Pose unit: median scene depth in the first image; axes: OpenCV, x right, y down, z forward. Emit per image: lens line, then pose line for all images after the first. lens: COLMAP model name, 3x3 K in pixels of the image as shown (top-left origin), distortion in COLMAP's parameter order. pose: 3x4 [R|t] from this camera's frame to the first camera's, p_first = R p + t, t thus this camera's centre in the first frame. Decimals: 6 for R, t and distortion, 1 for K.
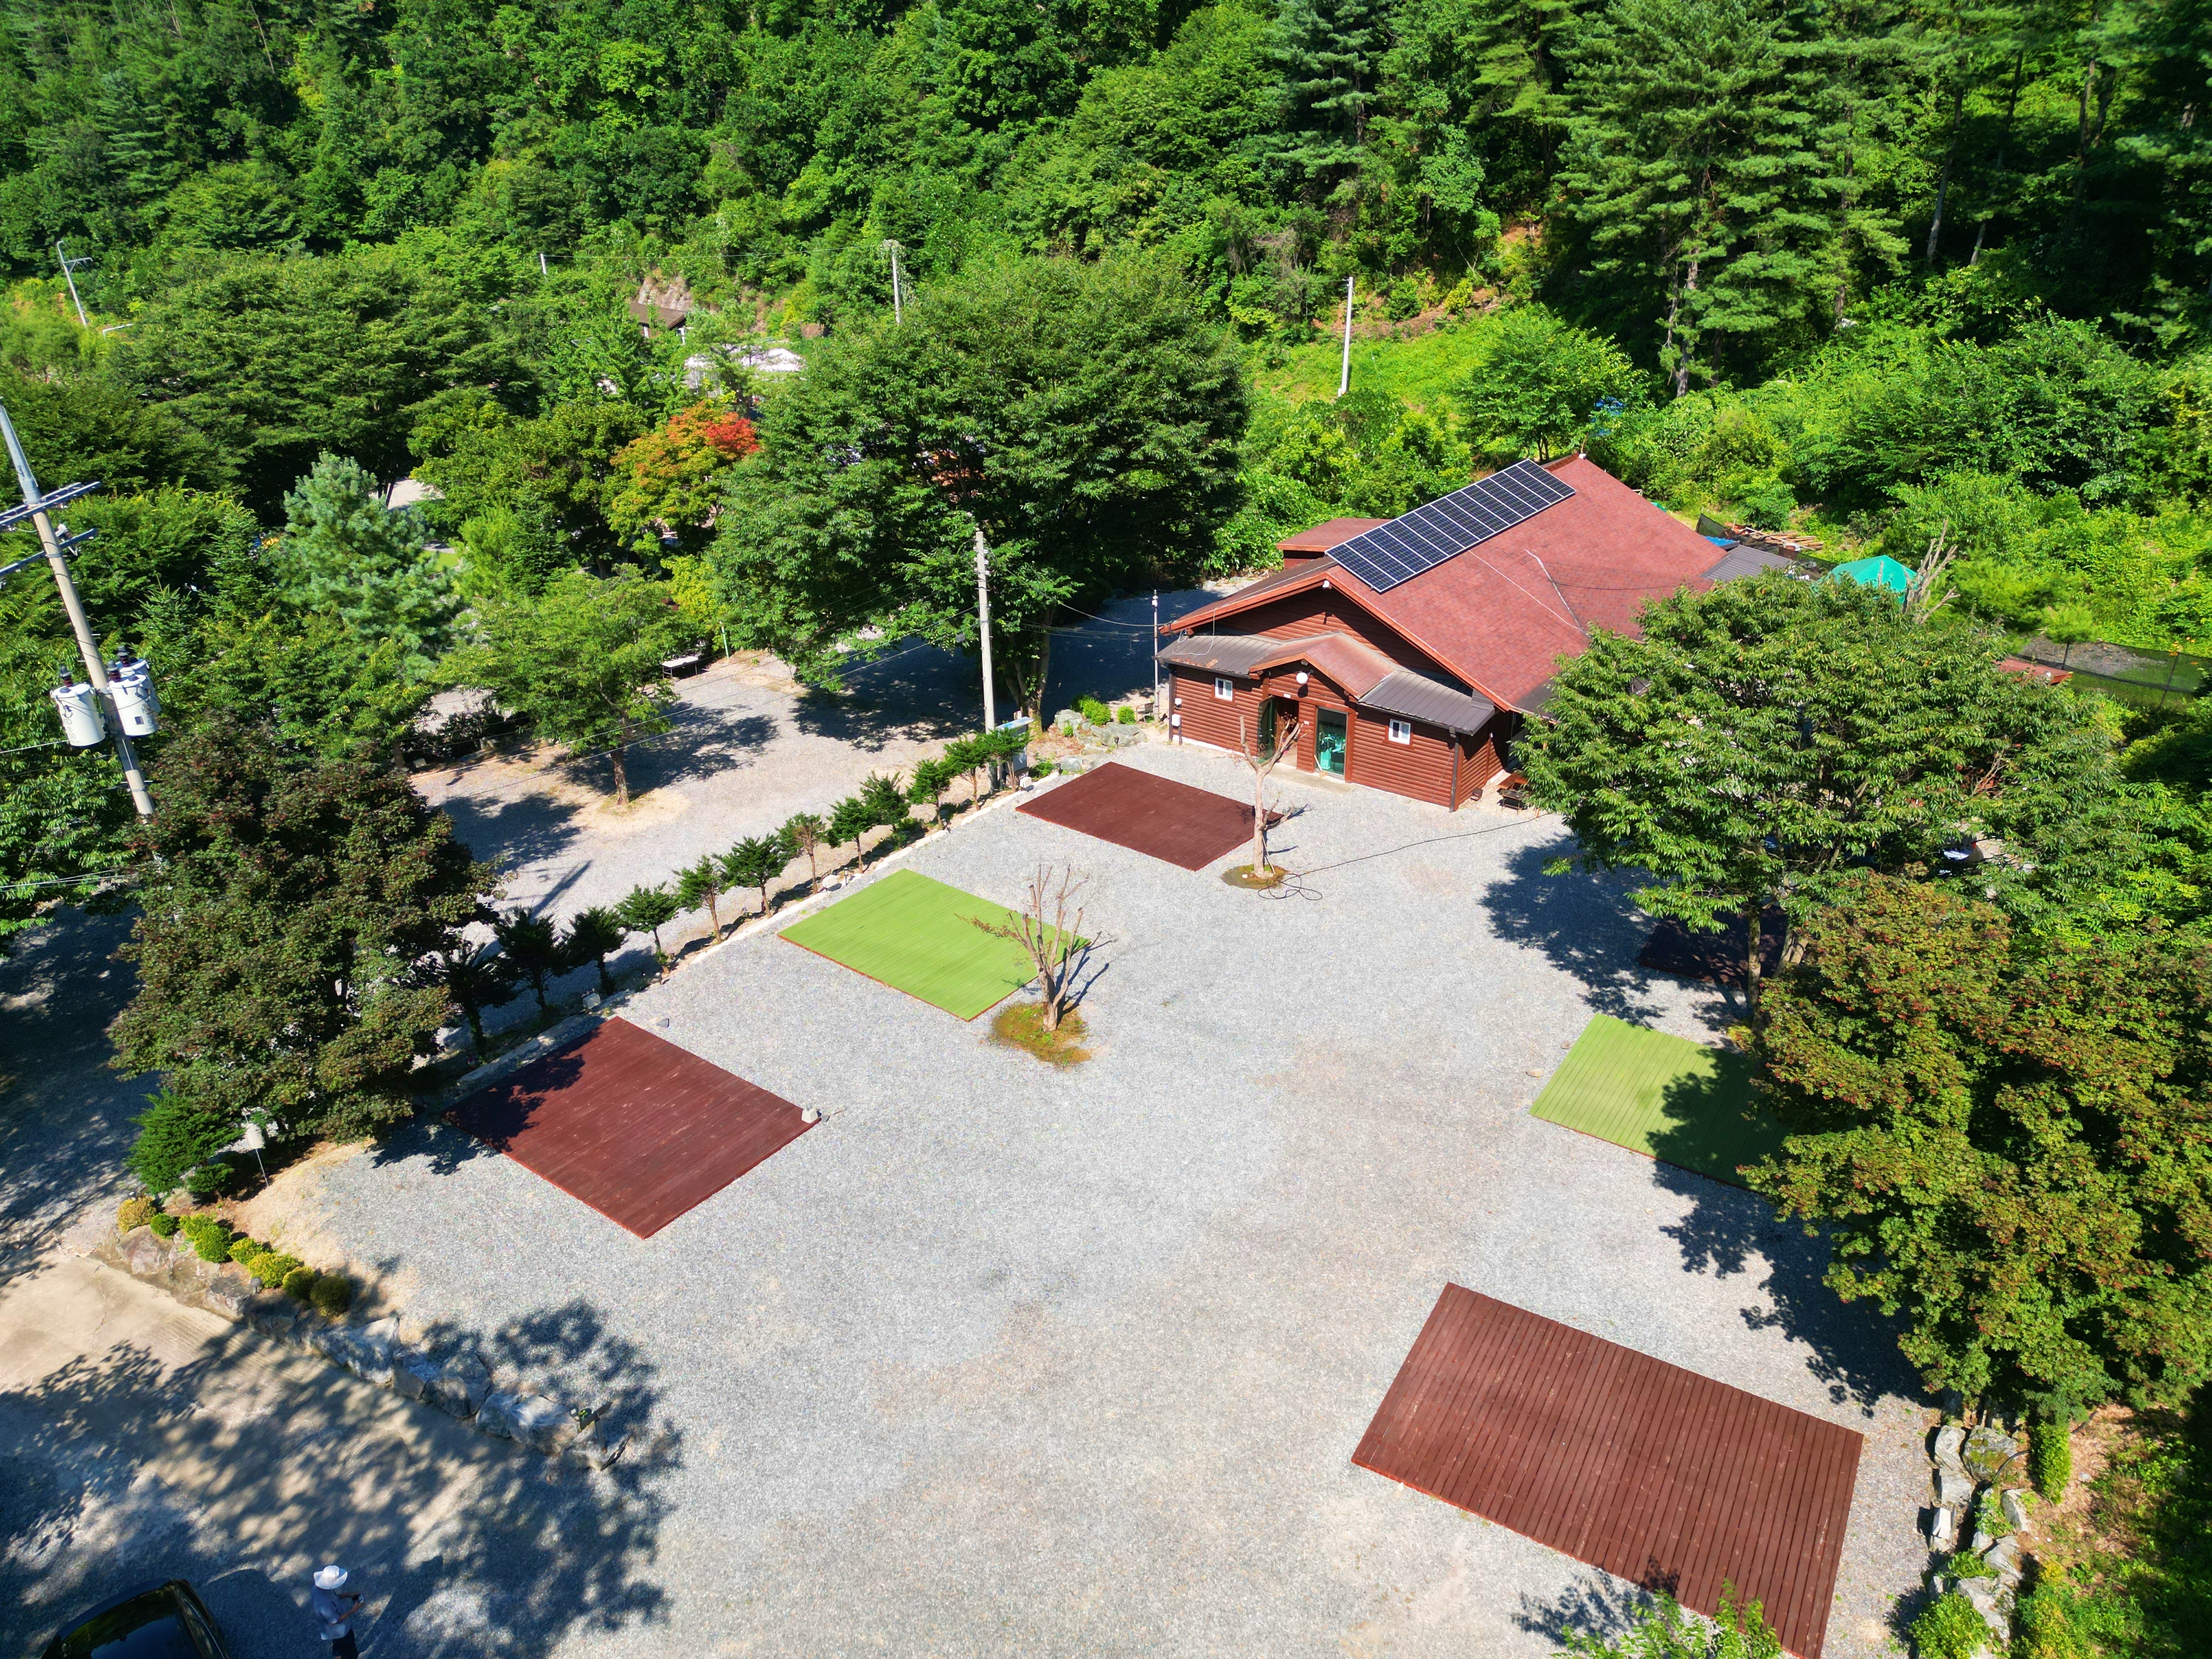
lens RADIAL K [[1500.5, 0, 1144.6], [0, 1500.5, 883.9], [0, 0, 1]] dist [0.006972, 0.002547]
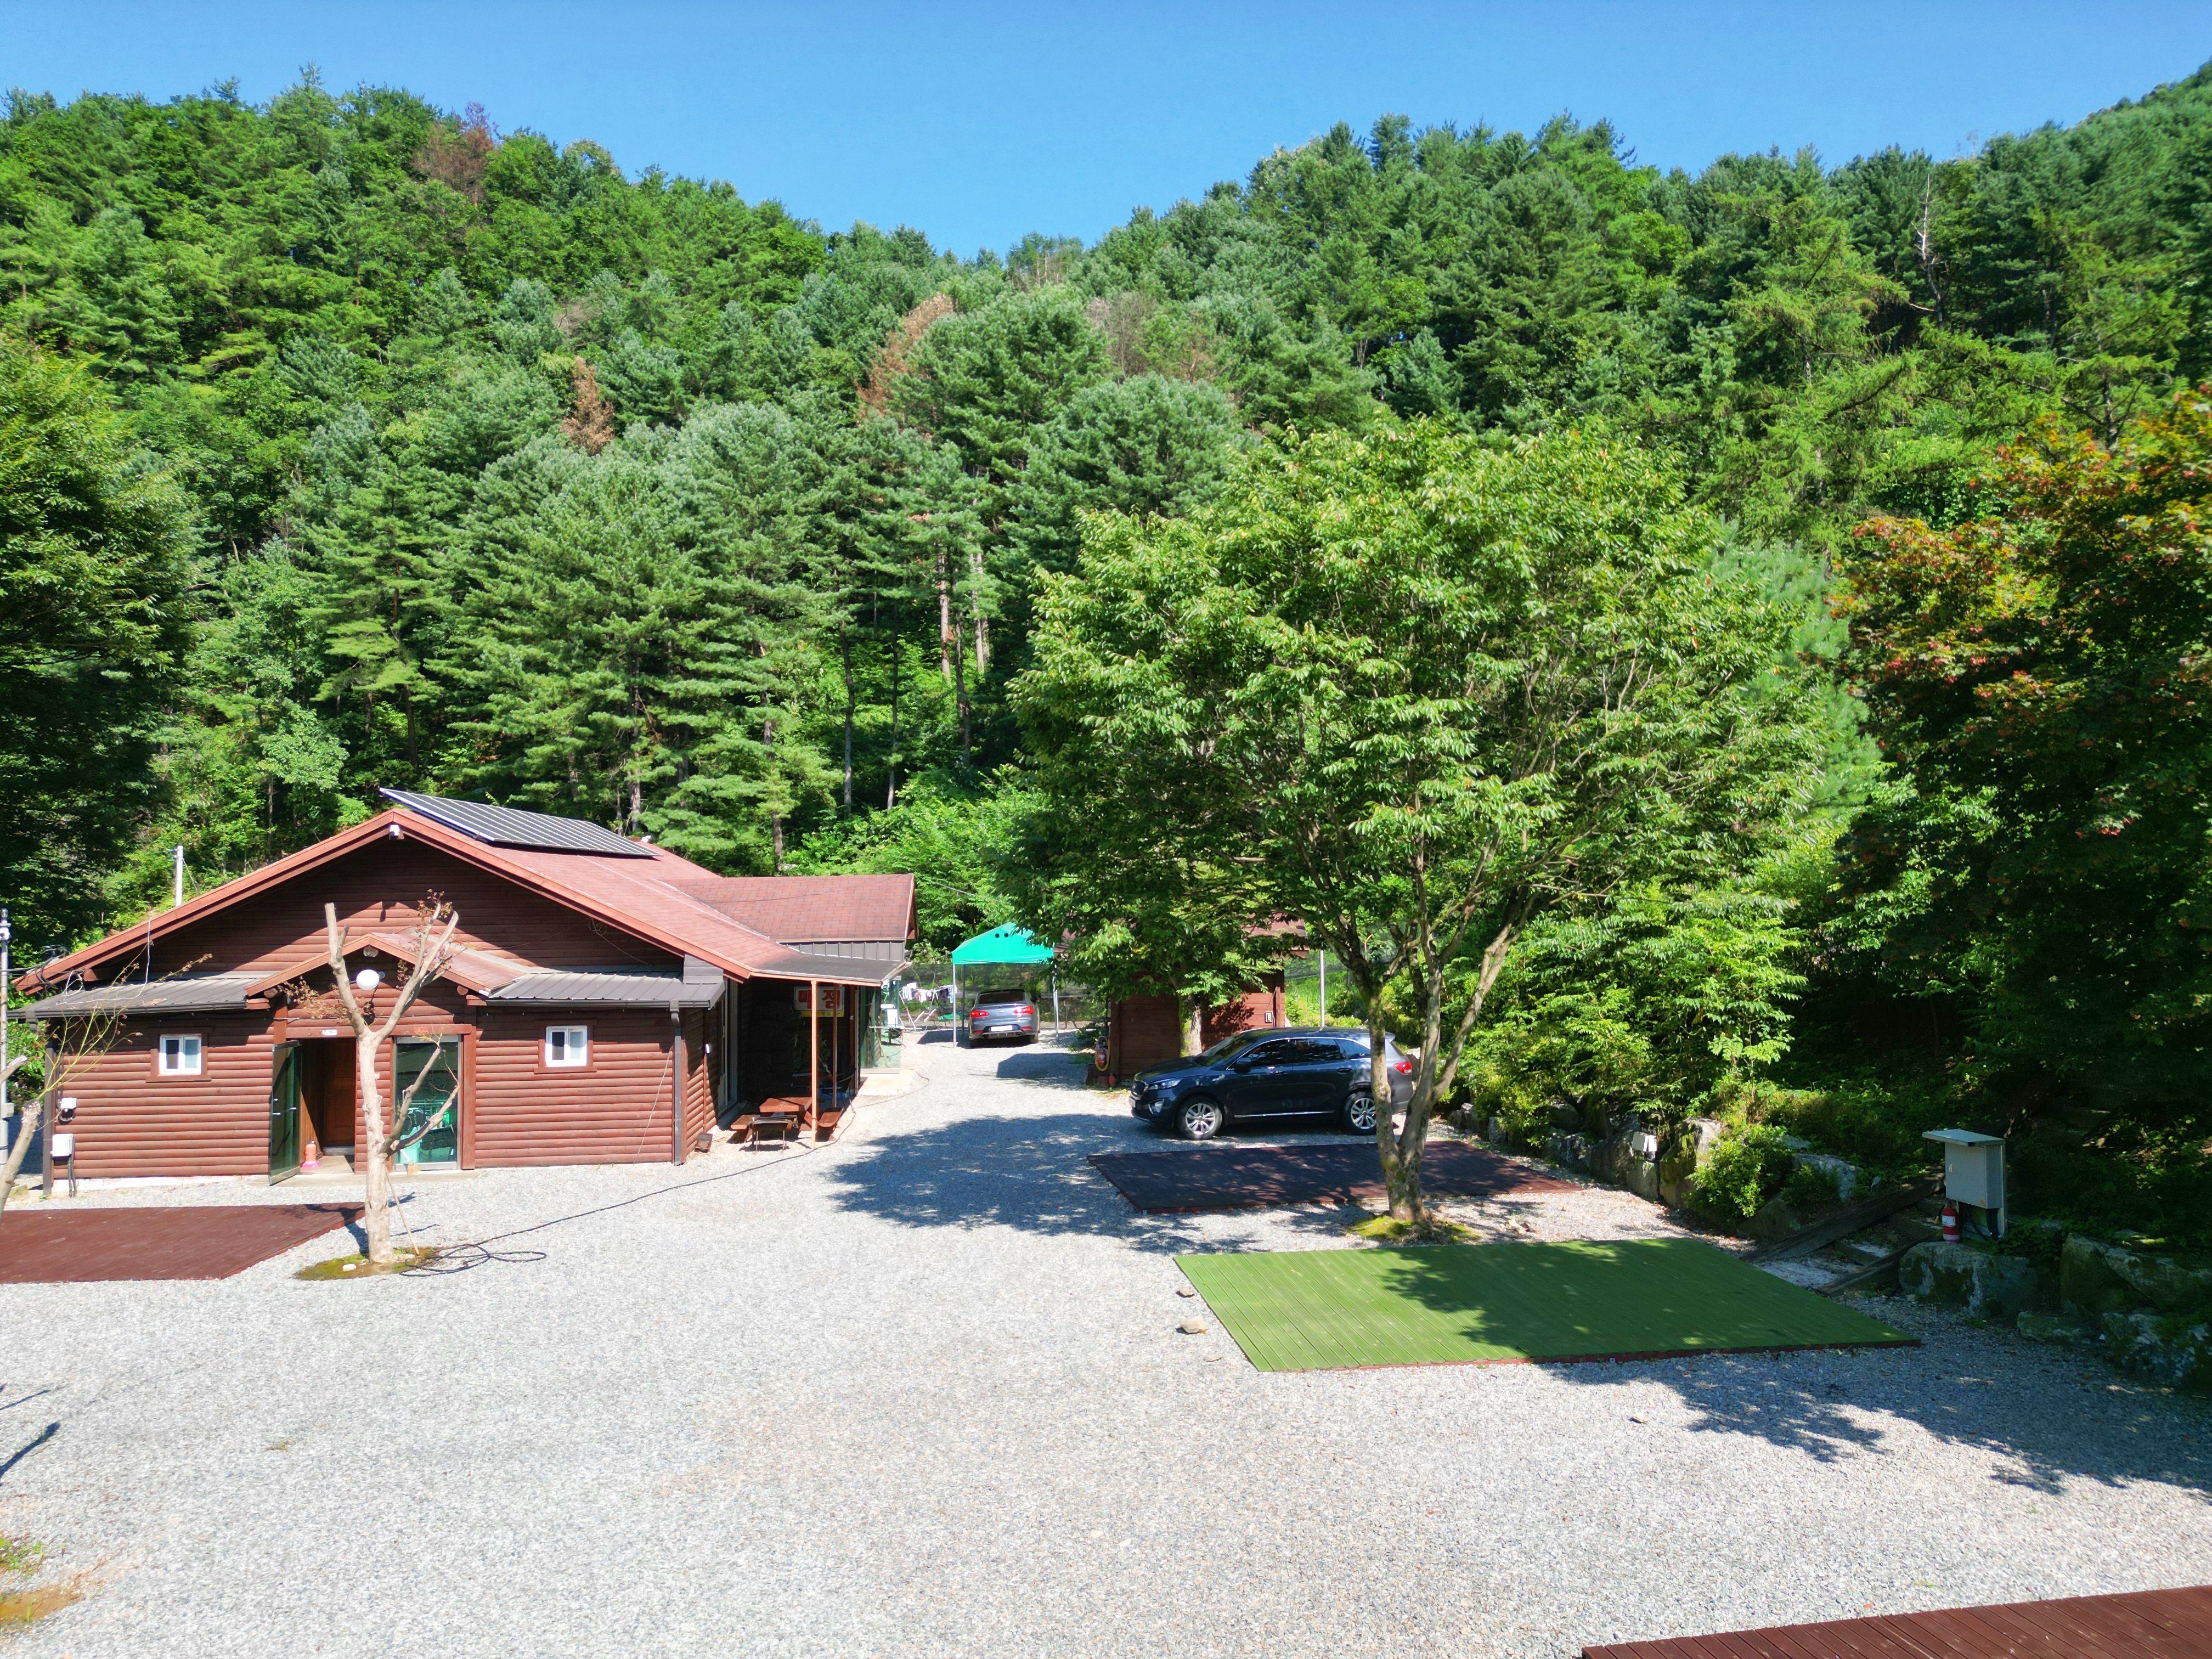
lens RADIAL K [[1526.1, 0, 1106.0], [0, 1526.1, 829.5], [0, 0, 1]] dist [0.062187, -0.061015]
pose [[0.752706, 0.025865, 0.657849, -0.039895], [0.314539, 0.863681, -0.393852, 0.075652], [-0.578359, 0.503374, 0.641962, 0.266561]]
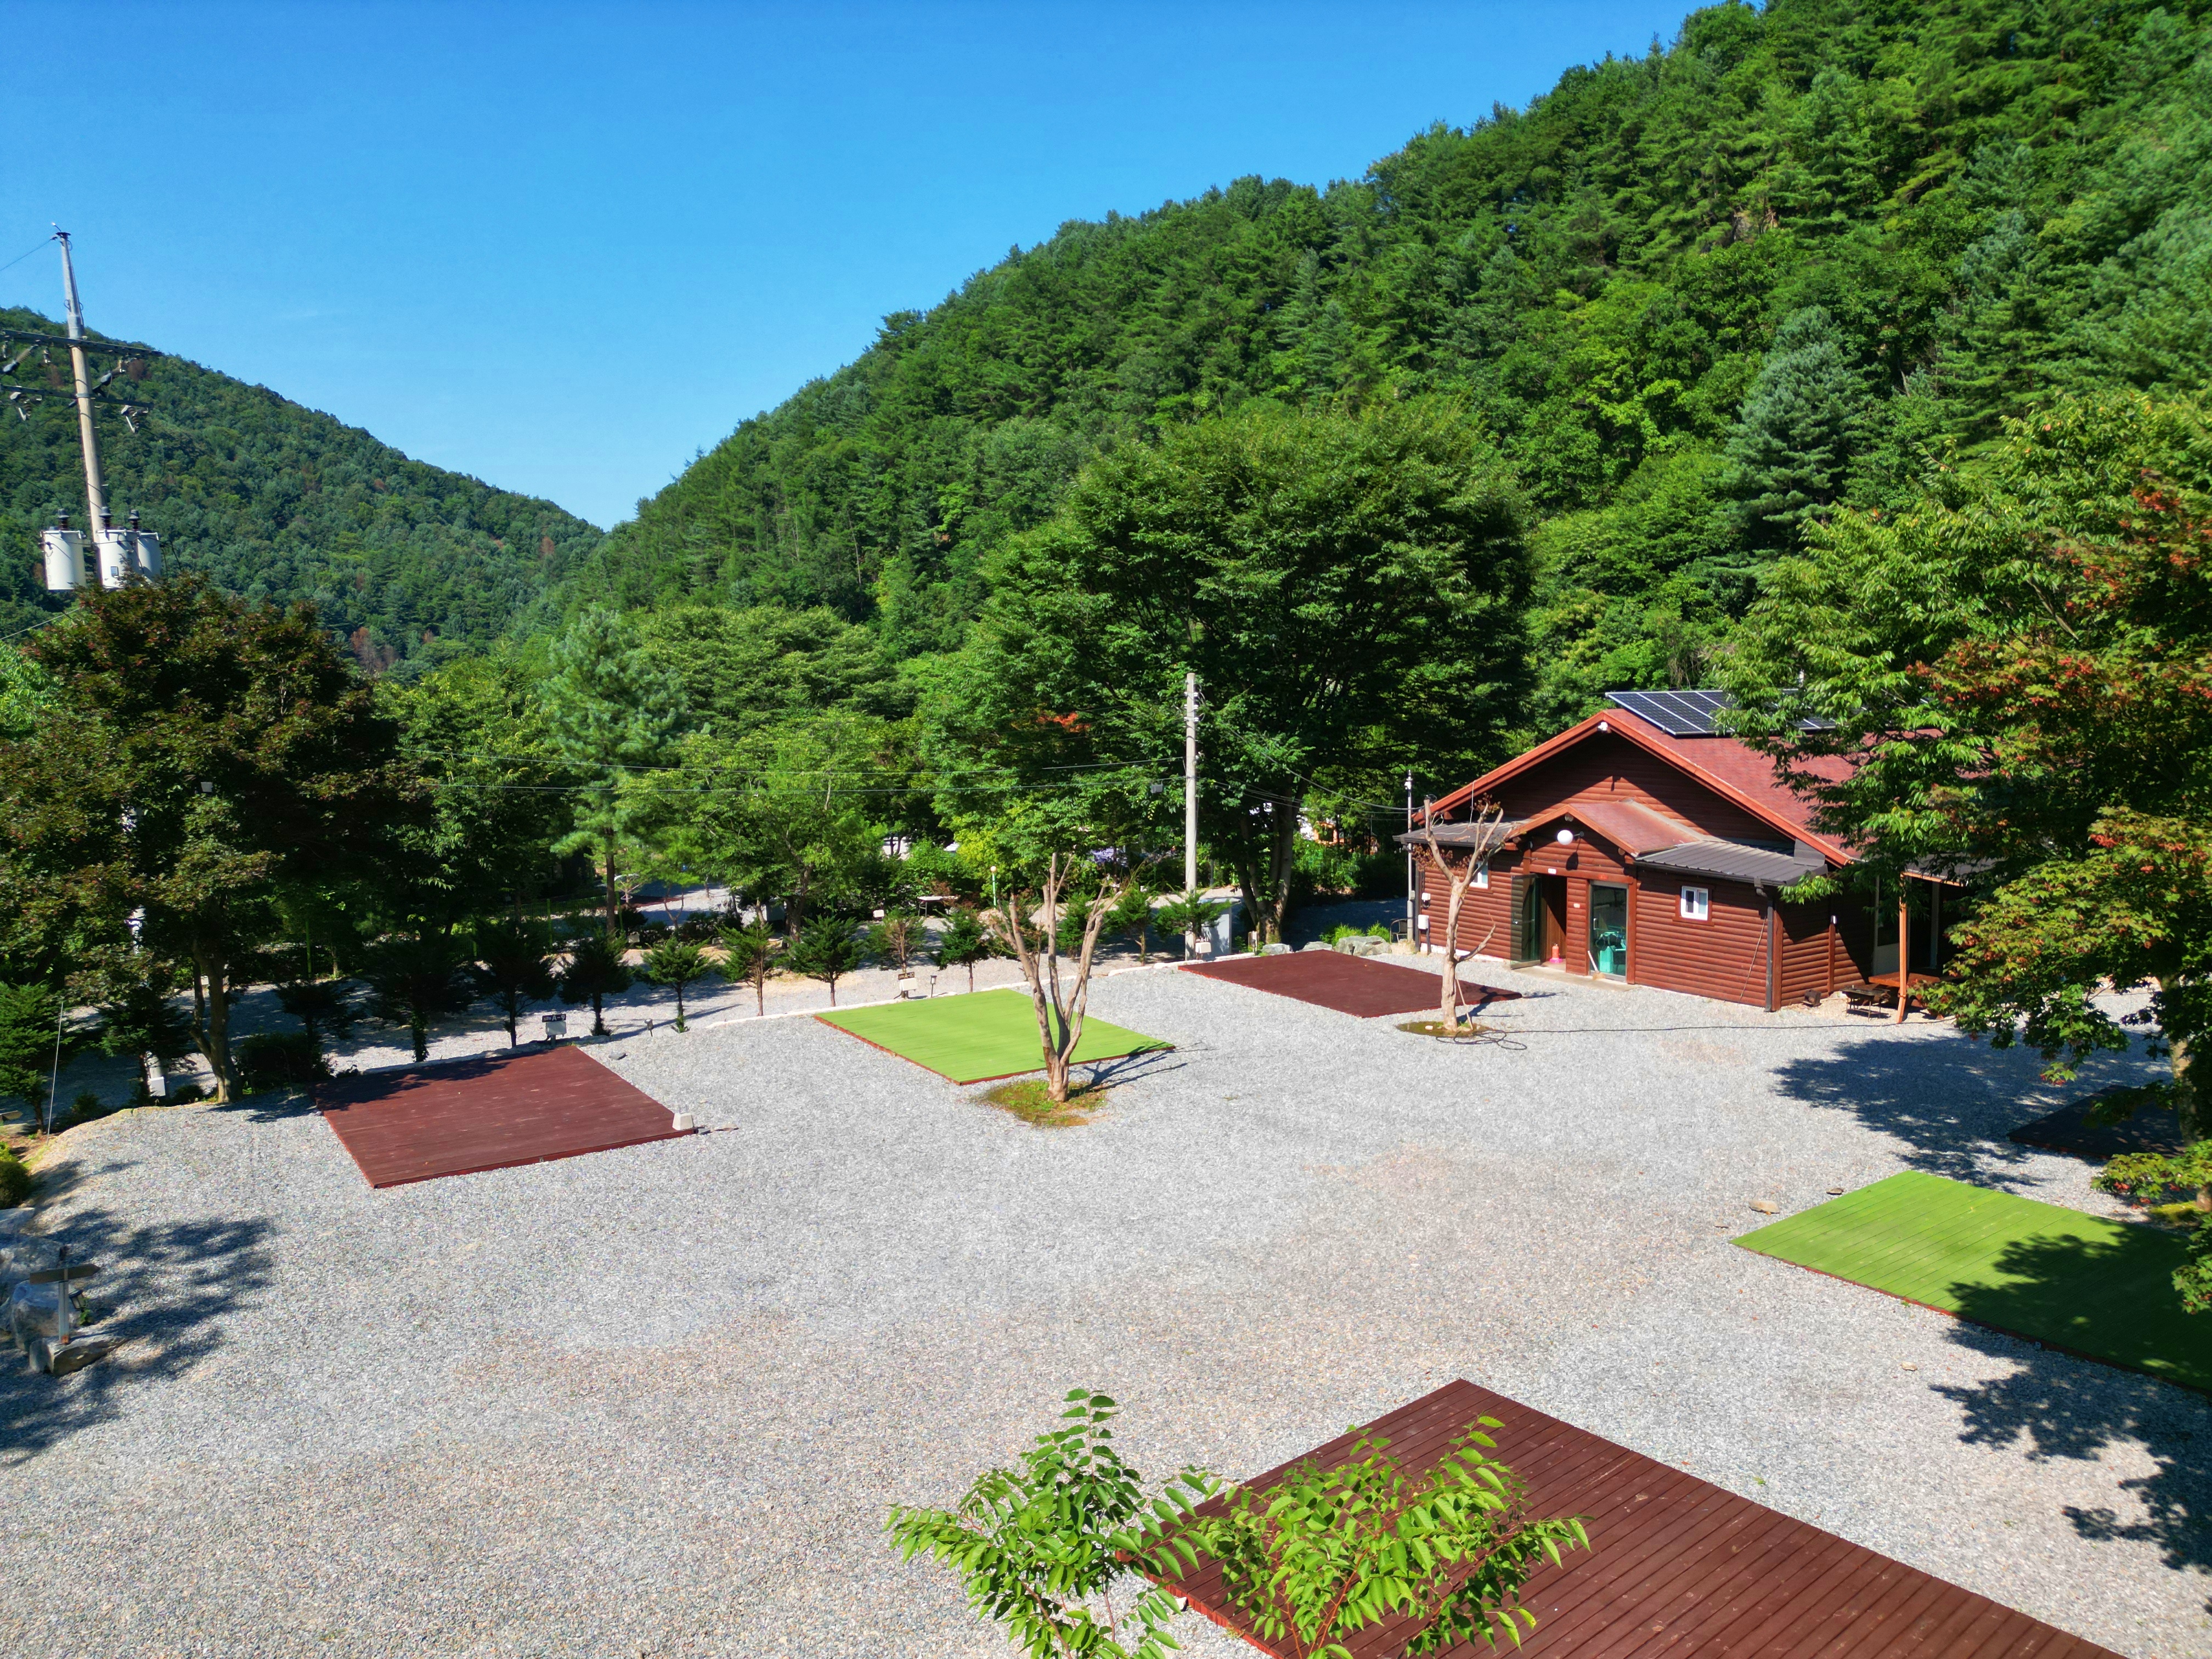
lens RADIAL K [[1555.6, 0, 1106.0], [0, 1555.6, 828.1], [0, 0, 1]] dist [0.021567, -0.035181]
pose [[0.937669, 0.034950, -0.345767, 0.095964], [-0.166107, 0.918996, -0.357568, 0.109761], [0.305262, 0.392715, 0.867519, 0.139606]]
